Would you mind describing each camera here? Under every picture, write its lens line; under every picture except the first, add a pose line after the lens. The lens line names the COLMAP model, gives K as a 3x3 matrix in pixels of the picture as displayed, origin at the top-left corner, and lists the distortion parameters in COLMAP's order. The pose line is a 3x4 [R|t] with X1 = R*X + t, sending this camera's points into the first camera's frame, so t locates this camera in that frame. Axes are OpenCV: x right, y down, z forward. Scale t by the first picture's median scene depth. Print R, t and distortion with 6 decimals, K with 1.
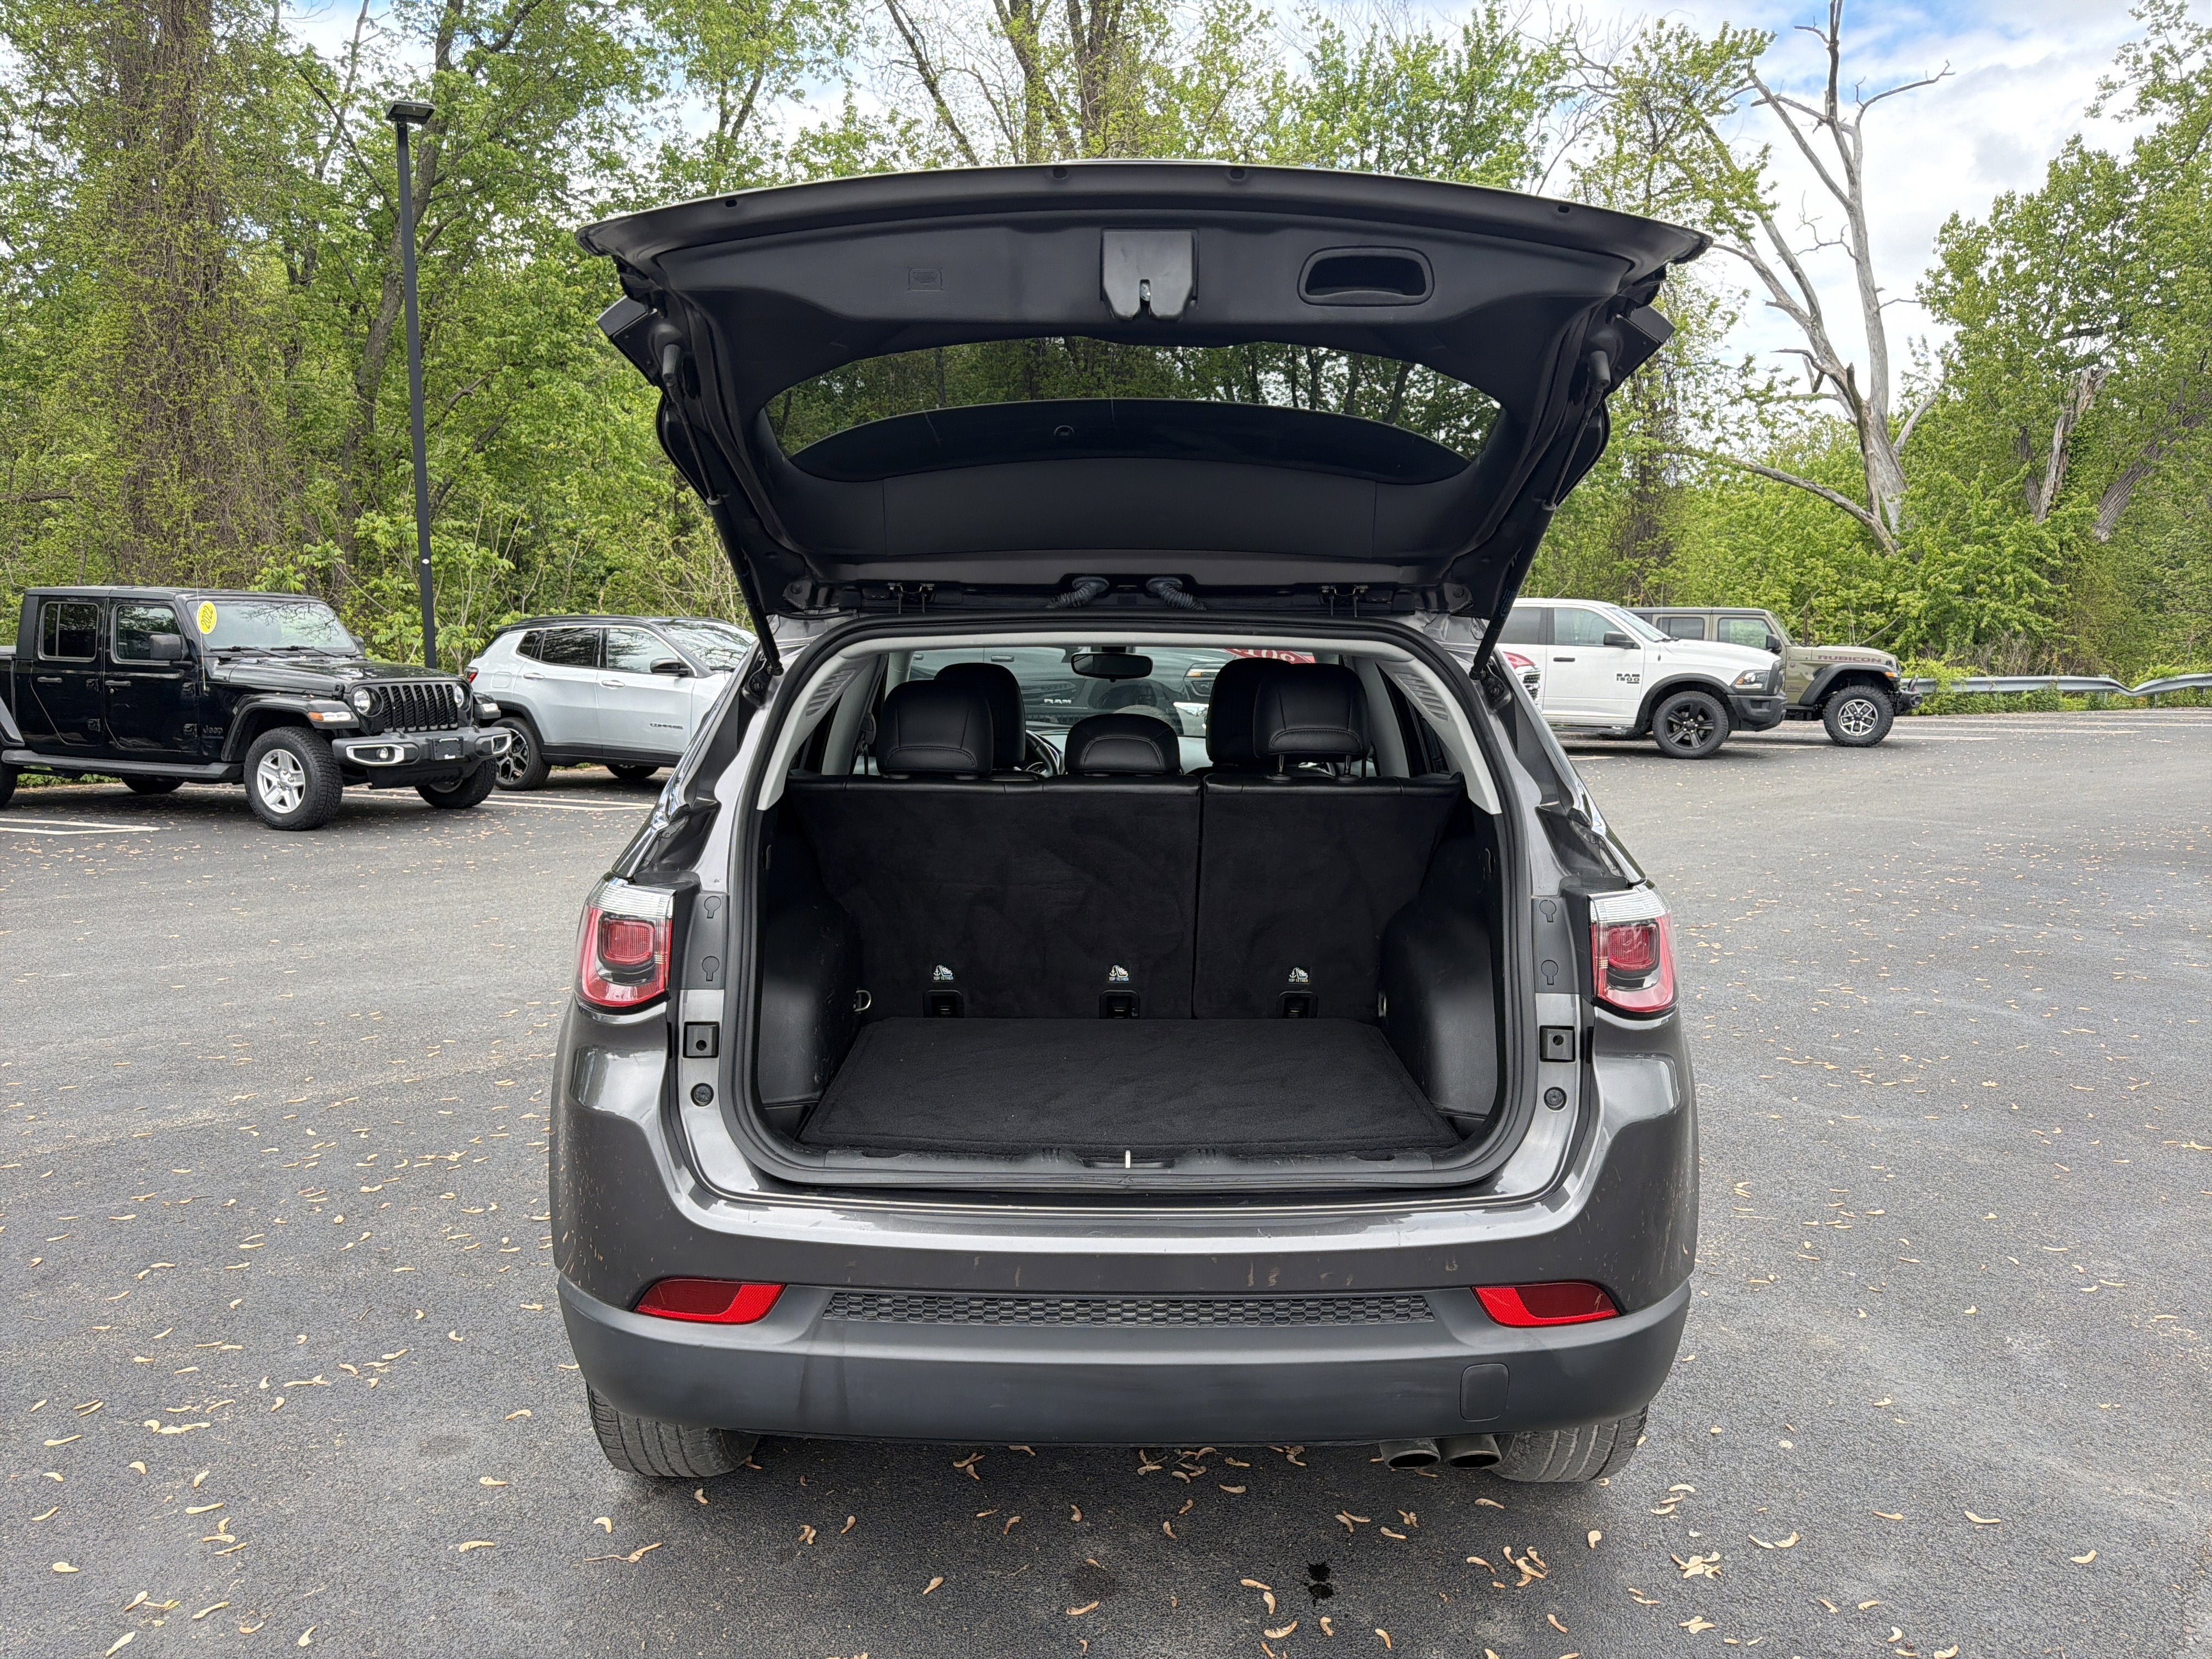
lens RADIAL K [[1595.9, 0, 1110.3], [0, 1595.9, 838.6], [0, 0, 1]] dist [0.034185, -0.033021]
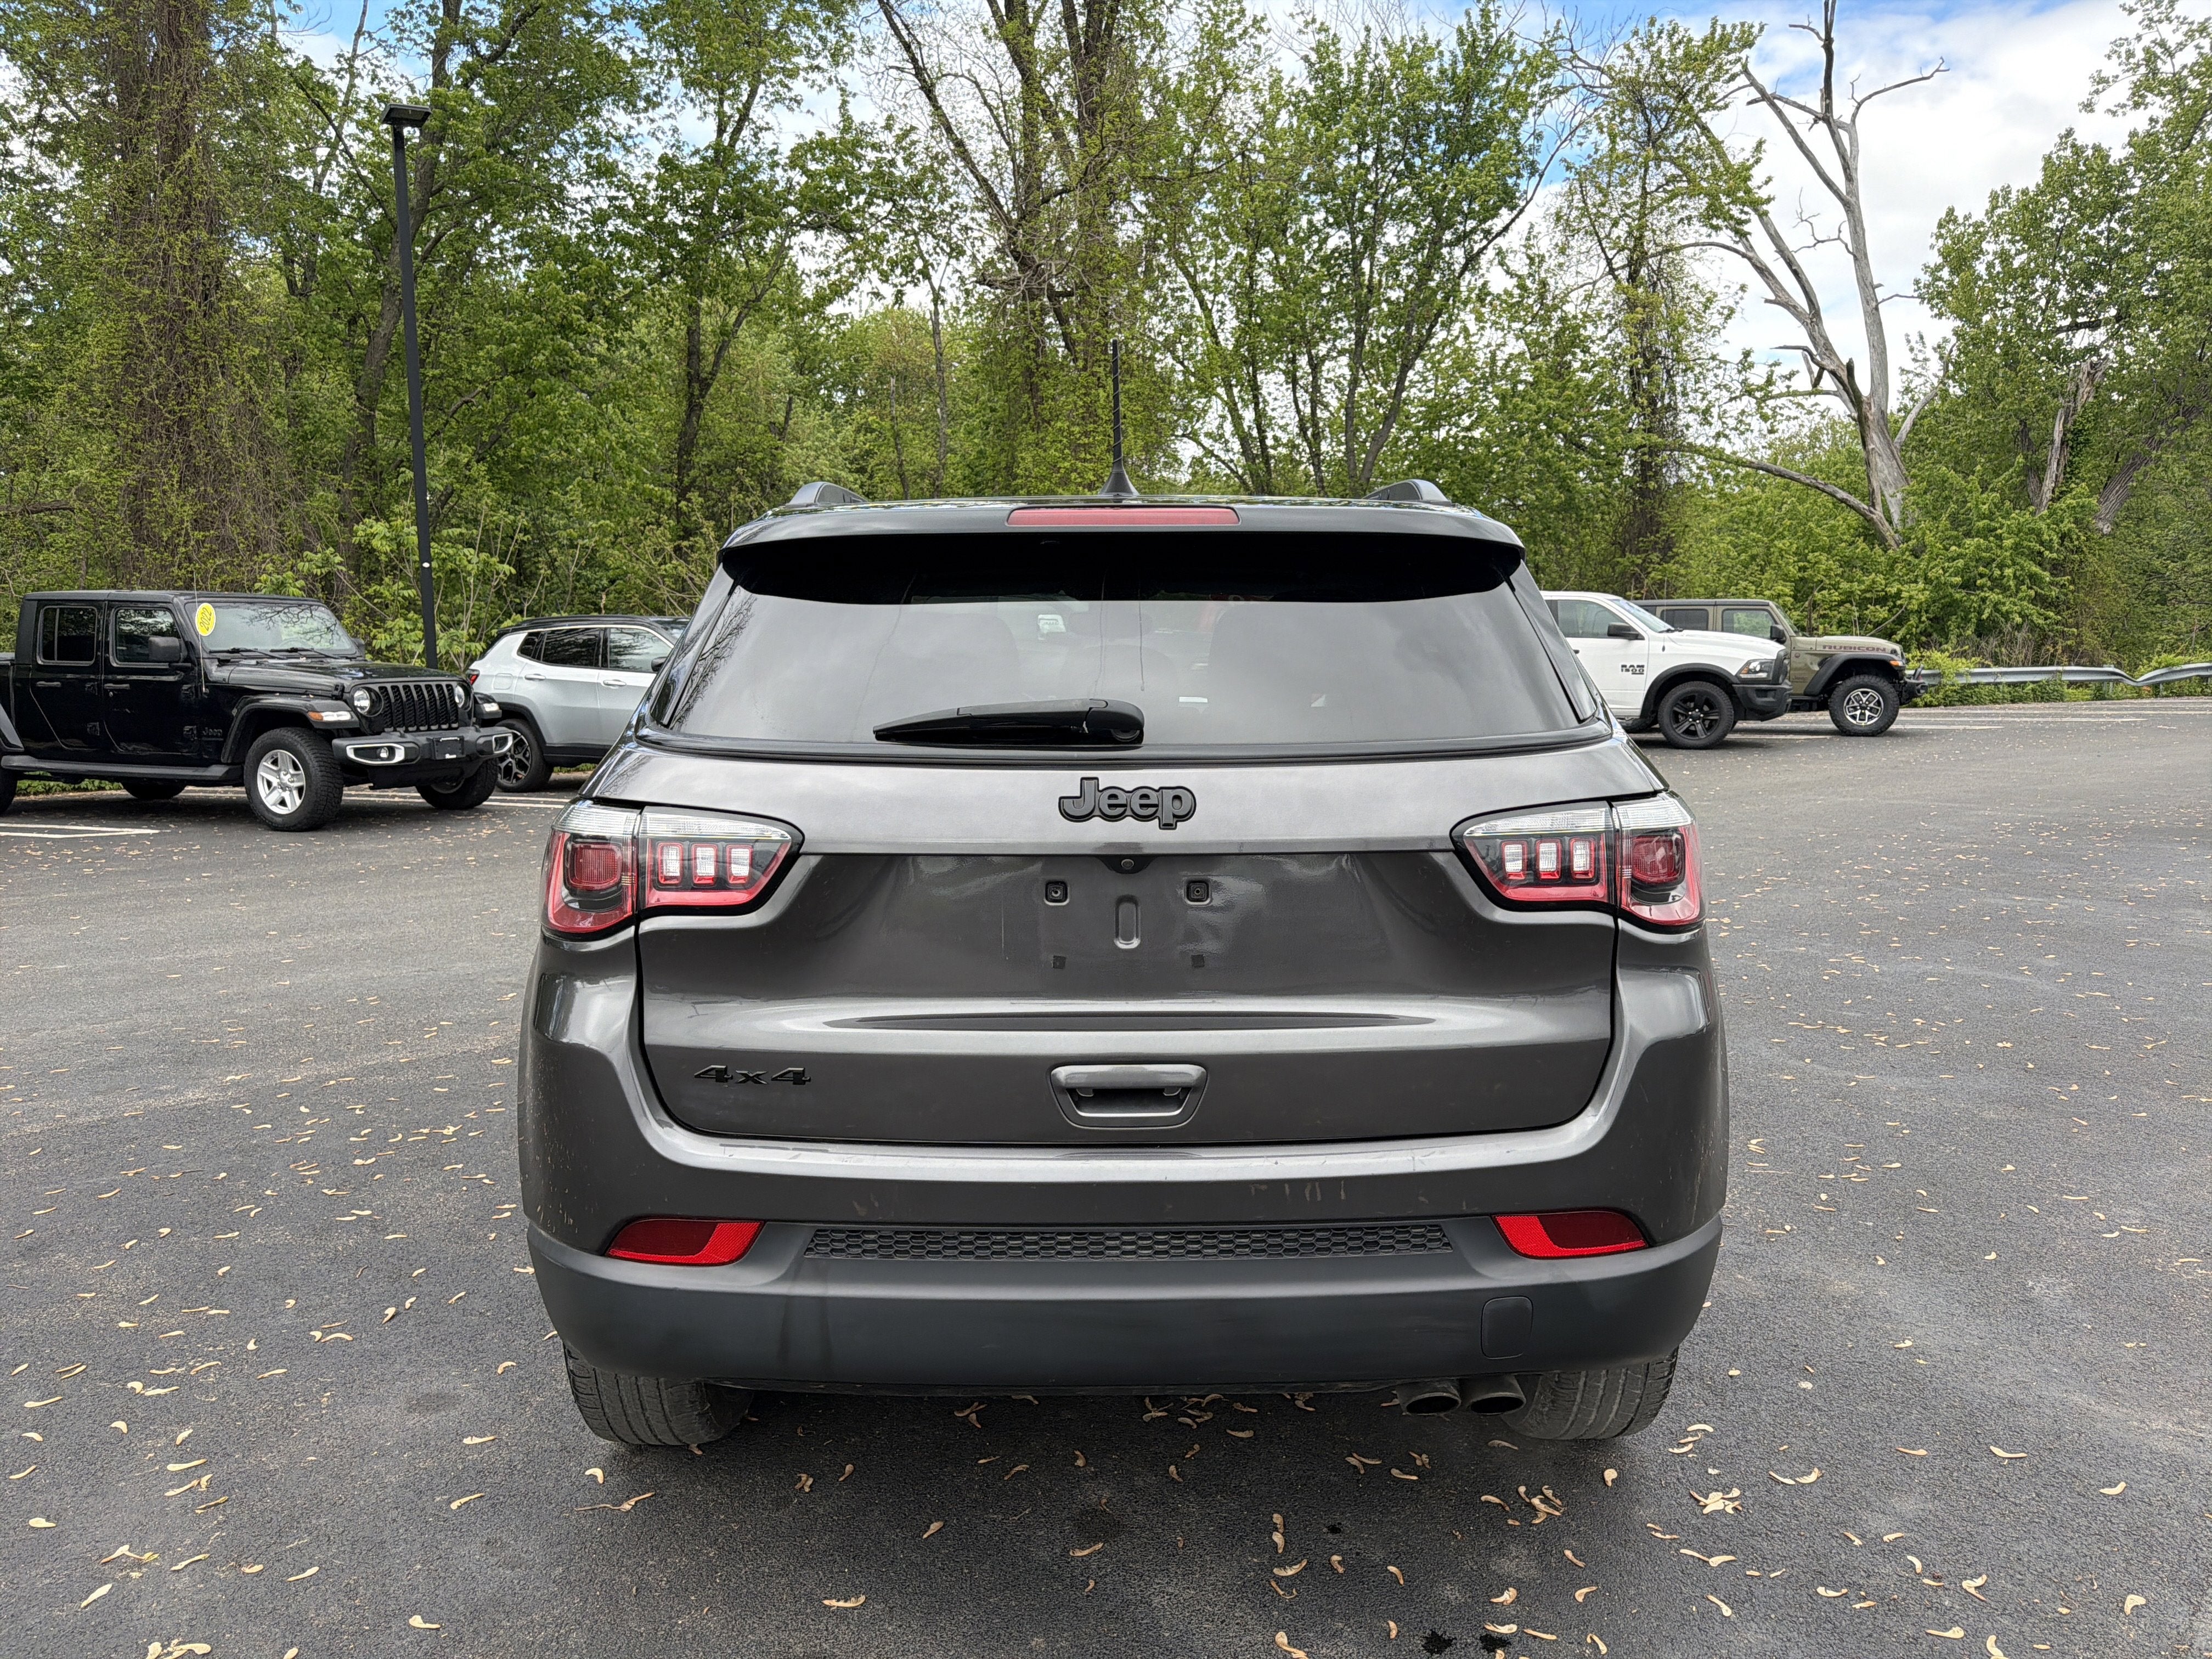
lens RADIAL K [[1595.9, 0, 1117.3], [0, 1595.9, 834.0], [0, 0, 1]] dist [0.034185, -0.033021]
pose [[0.999922, -0.012499, 0.000287, 0.000785], [0.012501, 0.999886, -0.008486, 0.006487], [-0.000181, 0.008488, 0.999964, 0.002774]]
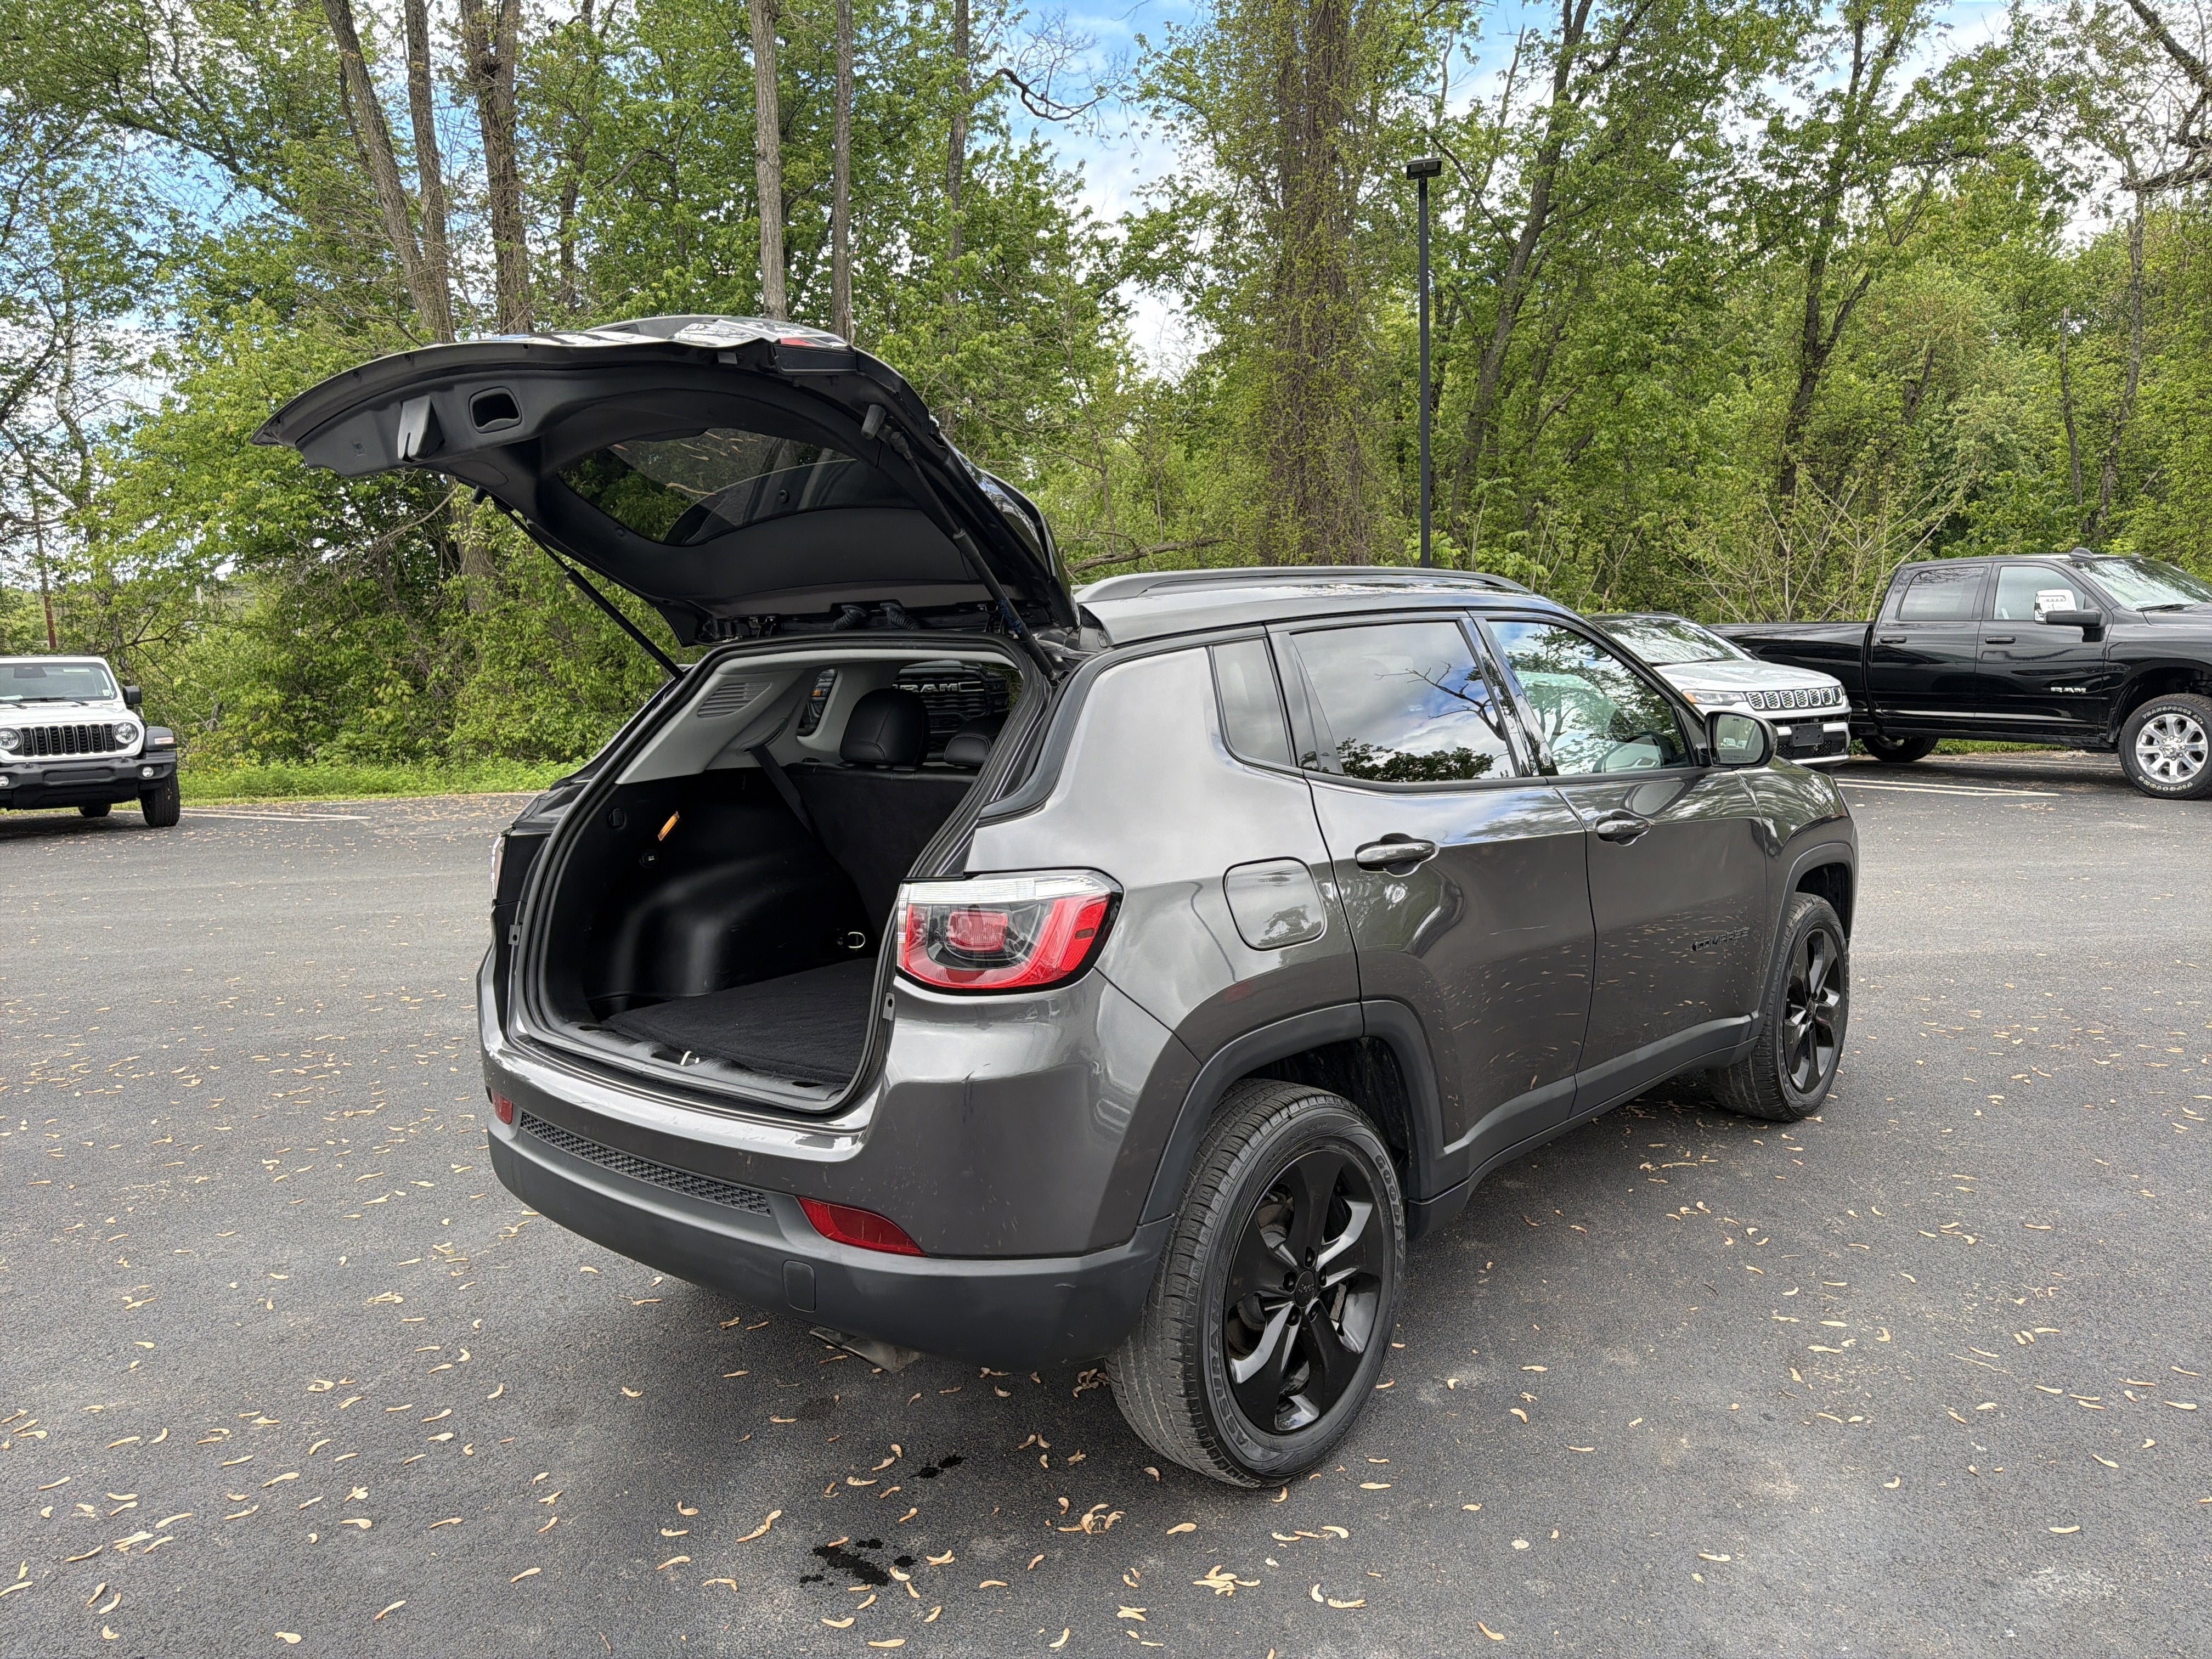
lens RADIAL K [[1595.9, 0, 1095.9], [0, 1595.9, 840.9], [0, 0, 1]] dist [0.034185, -0.033021]
pose [[0.738781, 0.048751, -0.672180, 0.119928], [-0.046062, 0.998701, 0.021806, -0.002108], [0.672370, 0.014852, 0.740066, 0.026709]]
